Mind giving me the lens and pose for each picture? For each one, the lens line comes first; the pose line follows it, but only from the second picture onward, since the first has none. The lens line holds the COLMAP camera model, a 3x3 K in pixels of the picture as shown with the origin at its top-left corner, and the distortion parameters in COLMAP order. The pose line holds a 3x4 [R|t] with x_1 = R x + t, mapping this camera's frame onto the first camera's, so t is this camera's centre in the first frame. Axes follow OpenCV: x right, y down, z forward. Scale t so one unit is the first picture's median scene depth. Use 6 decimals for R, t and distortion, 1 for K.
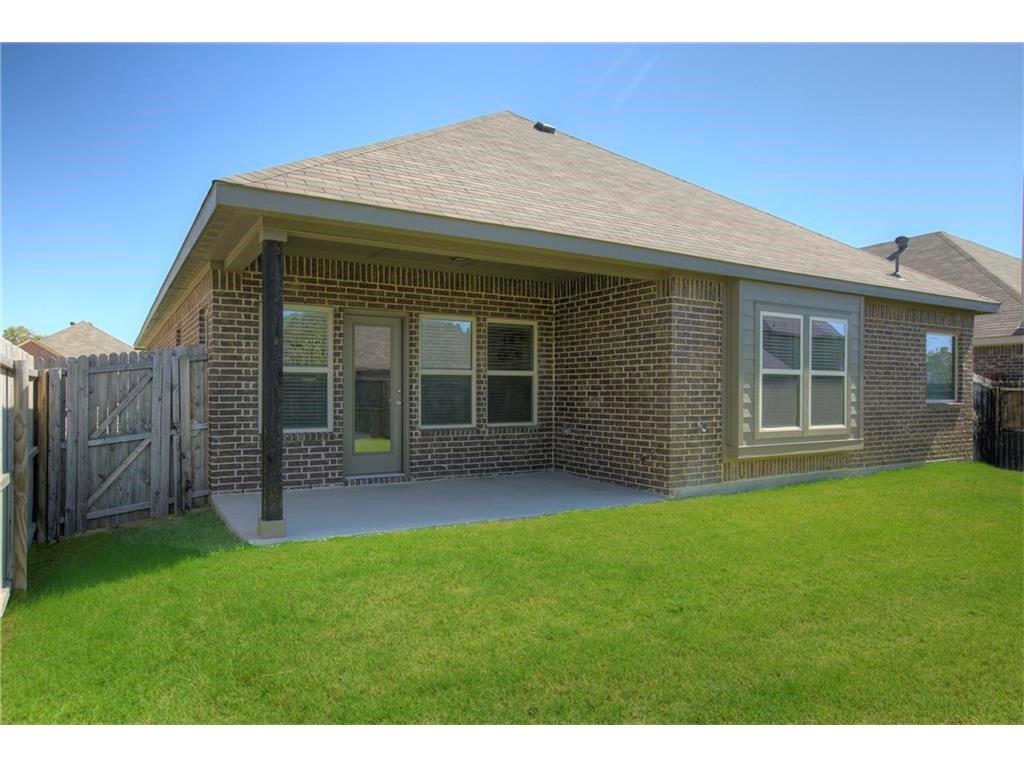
lens RADIAL K [[659.4, 0, 513.4], [0, 659.4, 391.9], [0, 0, 1]] dist [0.064779, -0.001174]
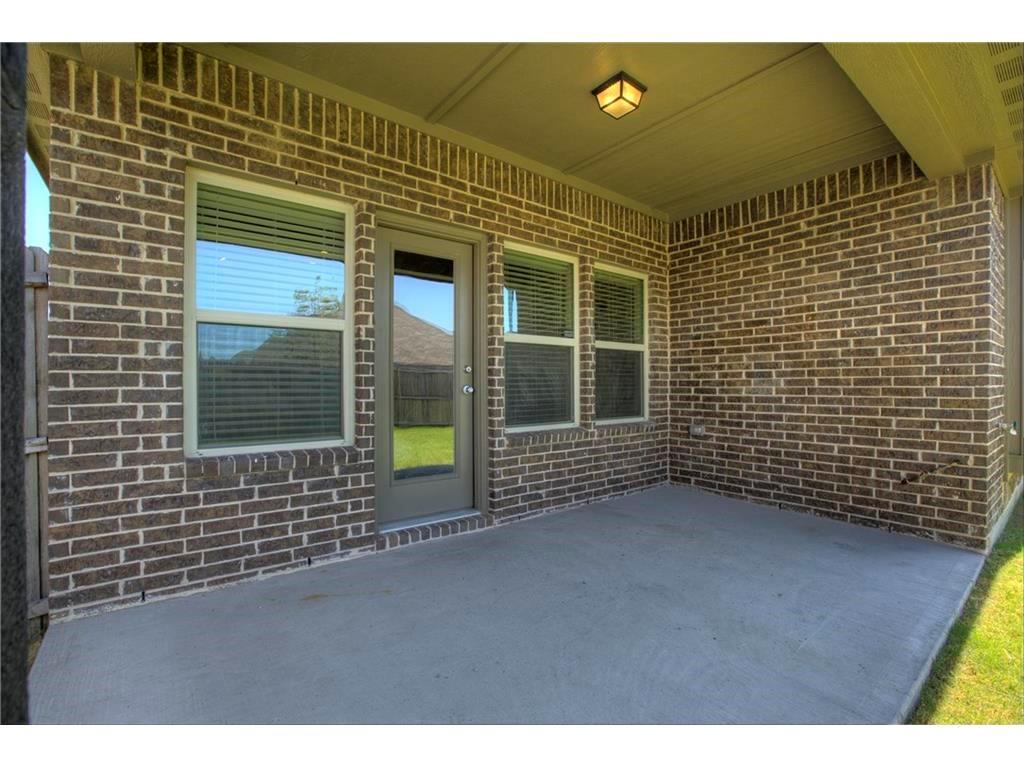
lens RADIAL K [[461.0, 0, 539.5], [0, 461.0, 384.1], [0, 0, 1]] dist [-0.009983, 0.002636]
pose [[0.986459, -0.002389, 0.163993, -0.183272], [0.002512, 0.999997, -0.000544, 0.012565], [-0.163991, 0.000948, 0.986461, 0.605205]]
